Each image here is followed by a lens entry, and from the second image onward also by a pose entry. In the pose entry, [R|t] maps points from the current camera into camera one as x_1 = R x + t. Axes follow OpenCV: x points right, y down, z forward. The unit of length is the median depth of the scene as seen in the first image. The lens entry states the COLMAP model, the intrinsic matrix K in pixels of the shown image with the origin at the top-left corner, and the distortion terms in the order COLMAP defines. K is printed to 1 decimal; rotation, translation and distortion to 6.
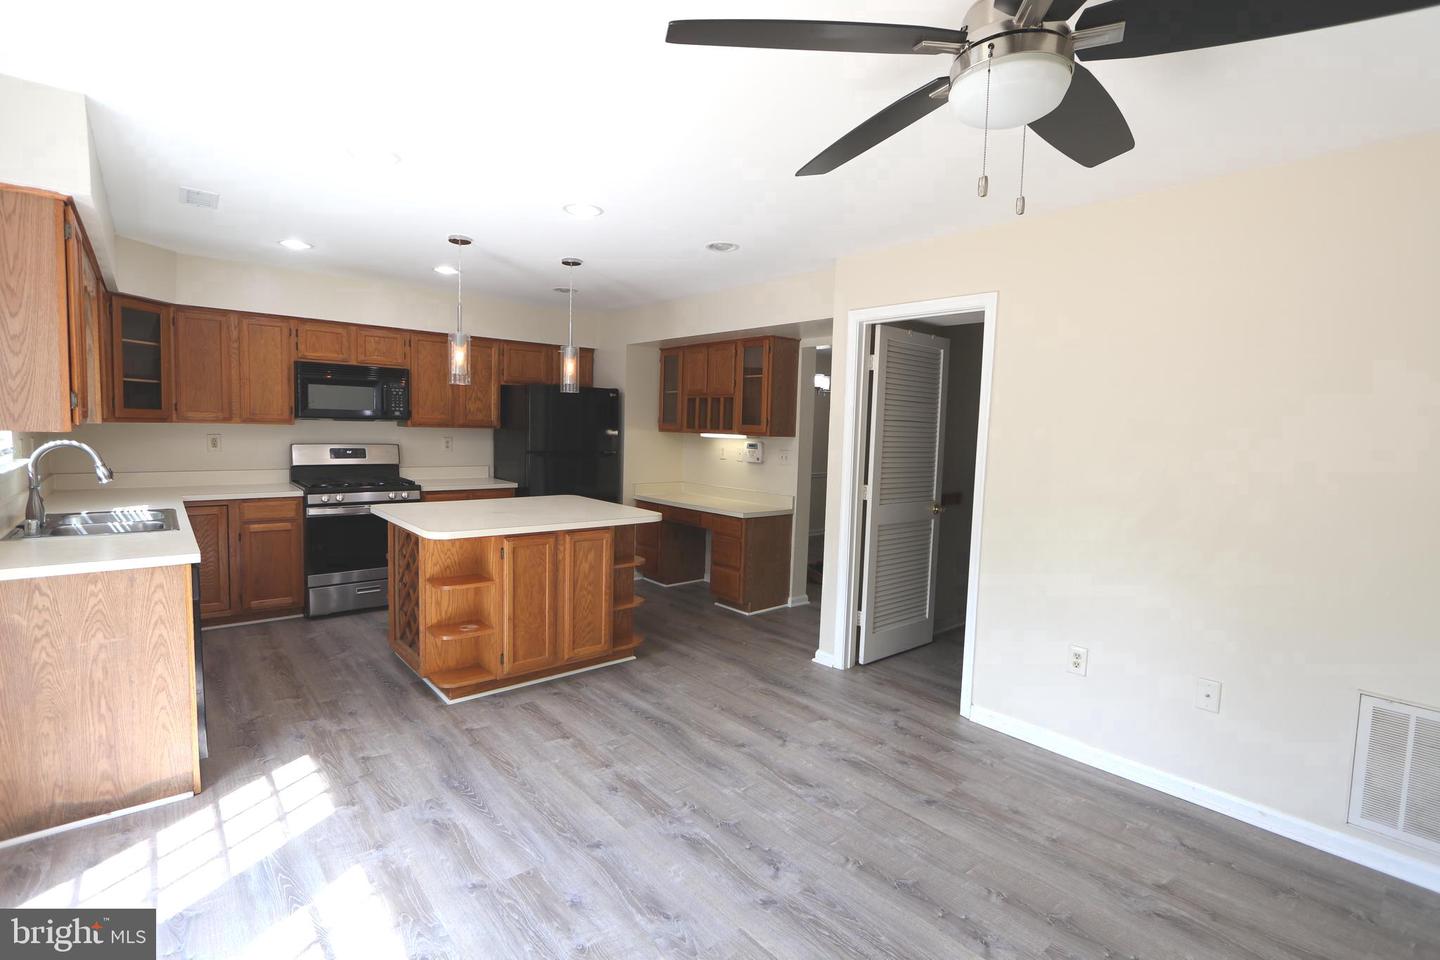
lens RADIAL K [[663.6, 0, 717.8], [0, 663.6, 477.3], [0, 0, 1]] dist [-0.013379, -0.000424]
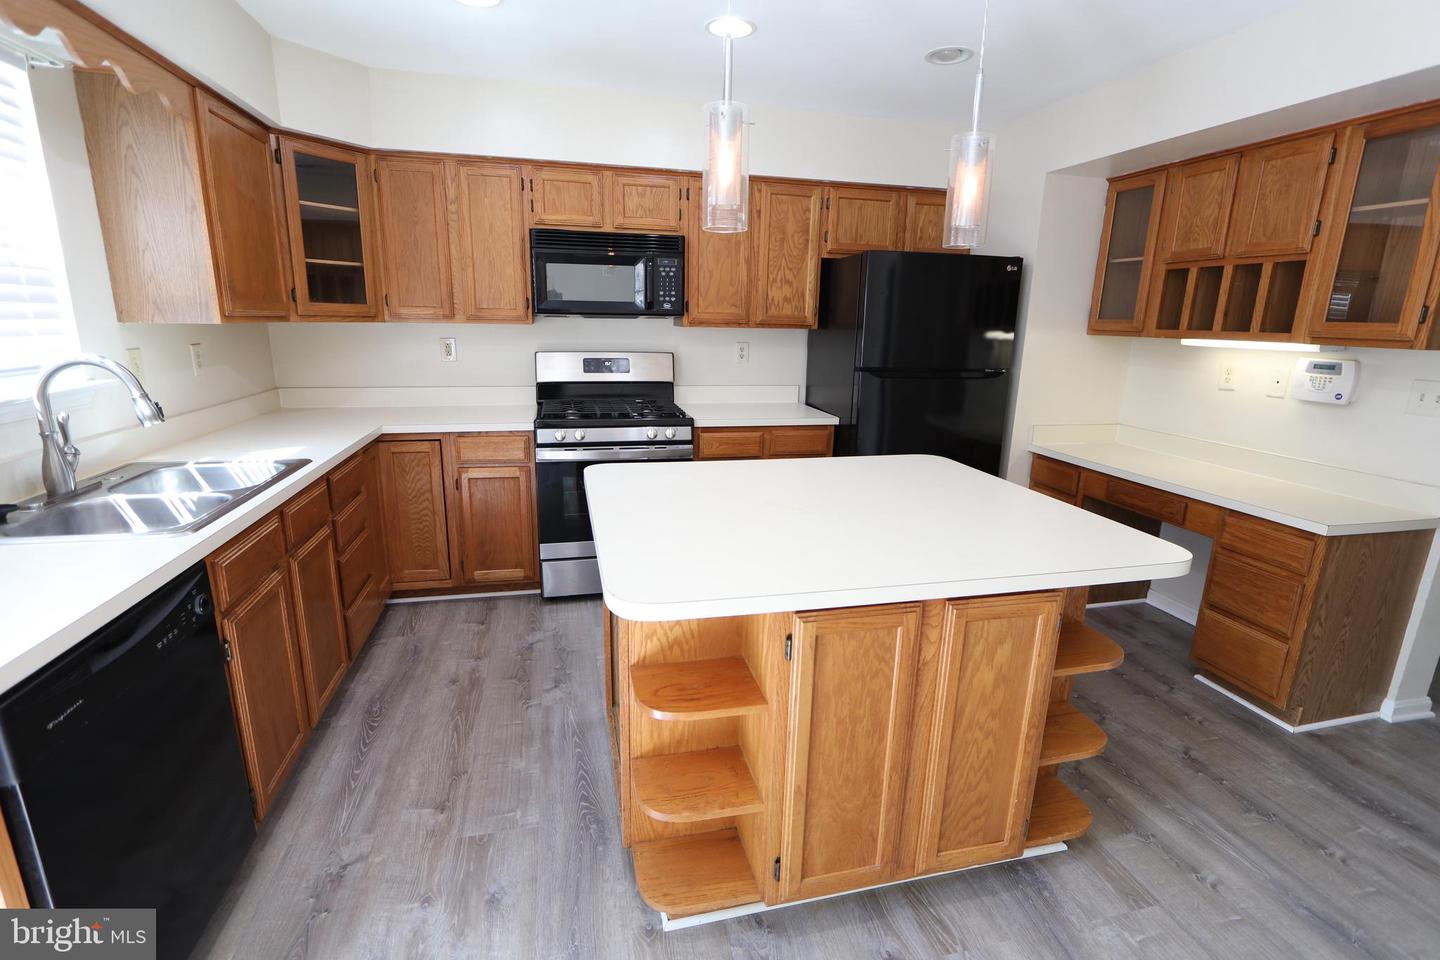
lens RADIAL K [[663.6, 0, 717.7], [0, 663.6, 477.9], [0, 0, 1]] dist [-0.013379, -0.000424]
pose [[0.889154, 0.098356, -0.446913, -0.145050], [-0.030921, 0.987309, 0.155769, -0.036467], [0.456563, -0.124684, 0.880911, 0.477370]]
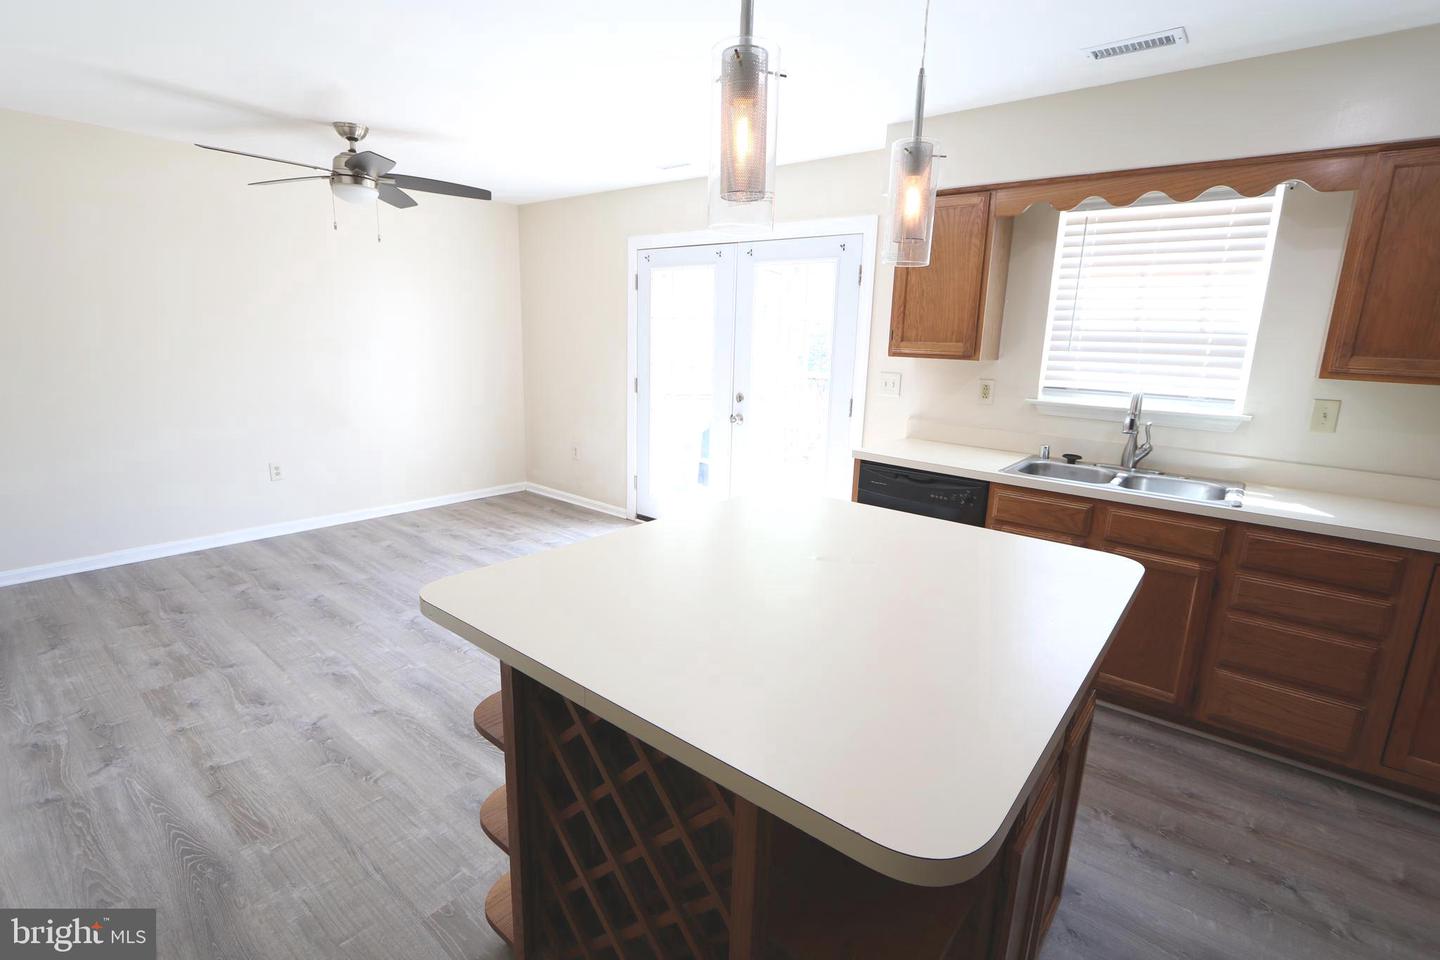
lens RADIAL K [[663.6, 0, 719.5], [0, 663.6, 477.8], [0, 0, 1]] dist [-0.013379, -0.000424]
pose [[-0.982530, -0.020271, -0.184999, -0.154228], [-0.072916, 0.956506, 0.282452, -0.099743], [0.171227, 0.291007, -0.941274, 1.191068]]
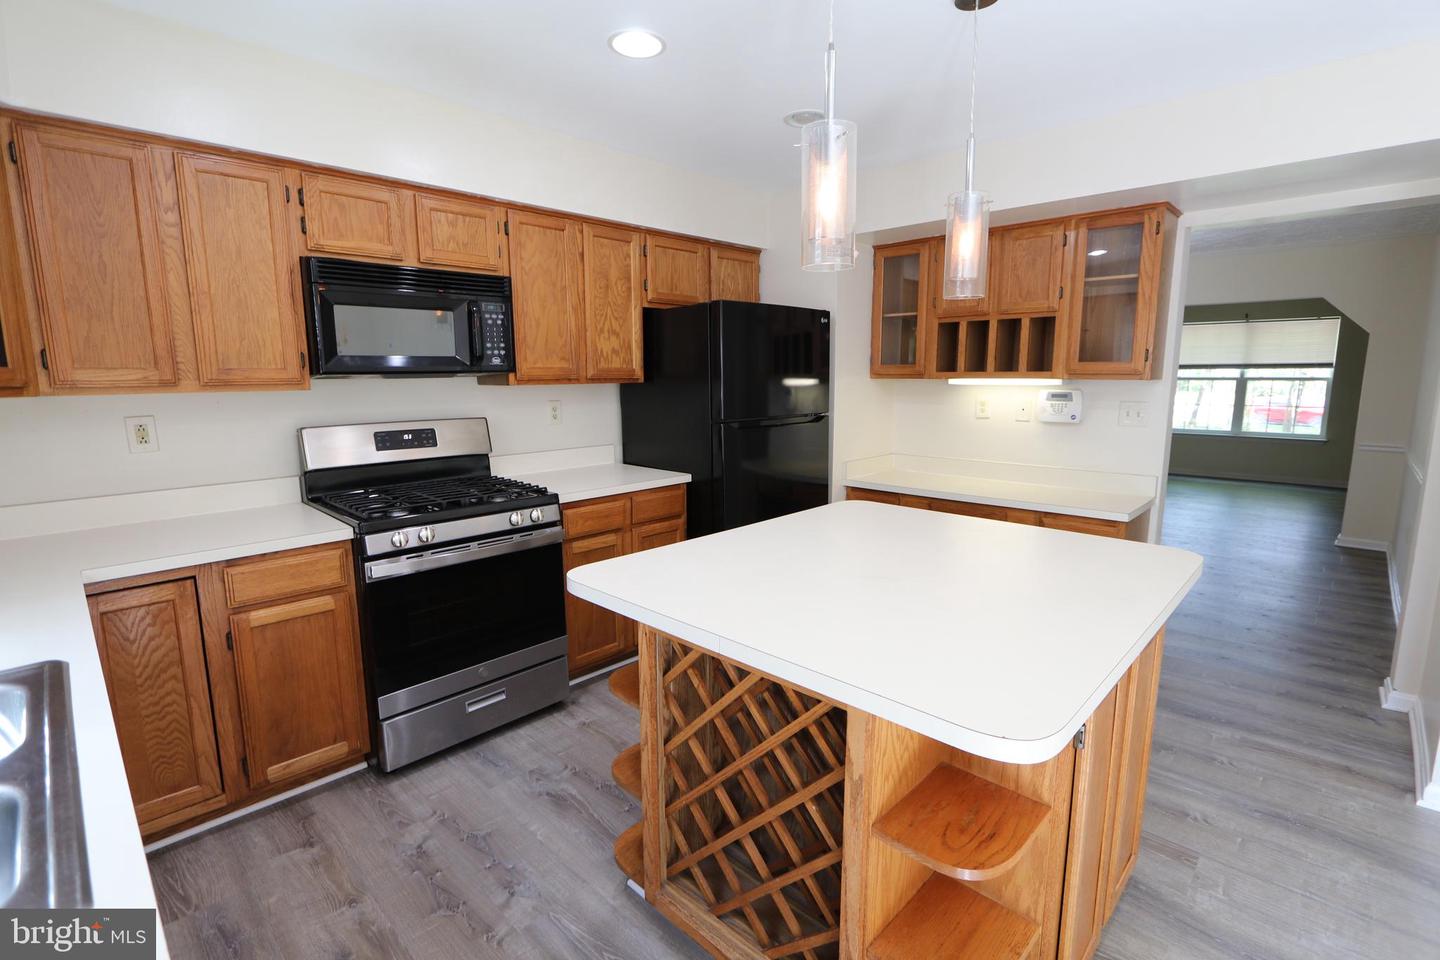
lens RADIAL K [[663.6, 0, 719.0], [0, 663.6, 477.7], [0, 0, 1]] dist [-0.013379, -0.000424]
pose [[0.995056, -0.048637, 0.086597, -0.406659], [0.041470, 0.995709, 0.082725, -0.044941], [-0.090248, -0.078725, 0.992803, 0.506157]]
